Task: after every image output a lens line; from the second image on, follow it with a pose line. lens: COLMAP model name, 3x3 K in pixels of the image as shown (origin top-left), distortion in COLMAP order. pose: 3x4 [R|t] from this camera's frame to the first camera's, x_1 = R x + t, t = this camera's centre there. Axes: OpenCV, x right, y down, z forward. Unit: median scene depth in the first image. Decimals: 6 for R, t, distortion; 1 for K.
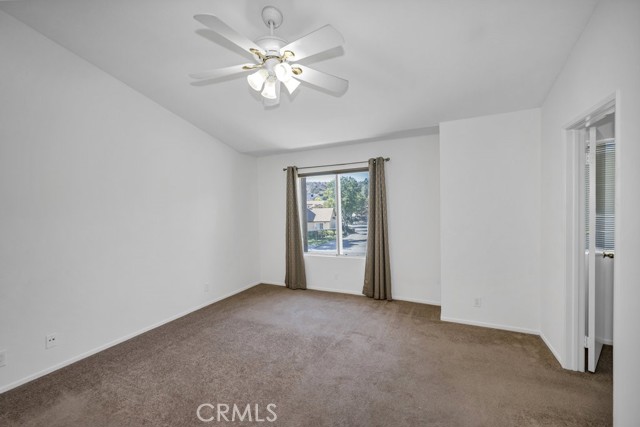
lens RADIAL K [[265.2, 0, 320.0], [0, 265.2, 213.5], [0, 0, 1]] dist [0.000884, 0.000085]
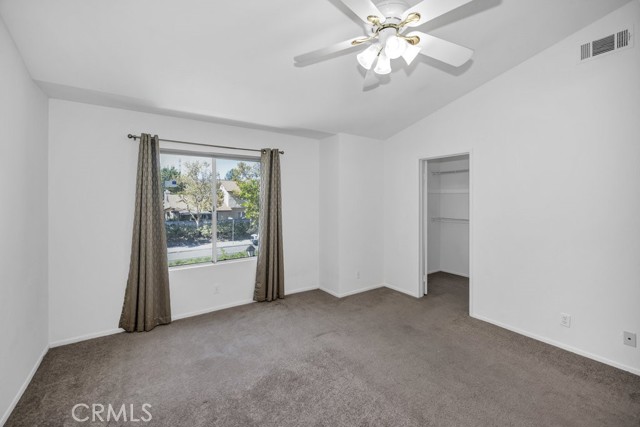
lens RADIAL K [[266.7, 0, 319.4], [0, 266.7, 202.4], [0, 0, 1]] dist [0.000241, 0.000001]
pose [[0.510038, 0.011881, 0.860070, -0.508923], [0.007693, 0.999802, -0.018374, -0.002376], [-0.860118, 0.015988, 0.509845, 0.377809]]
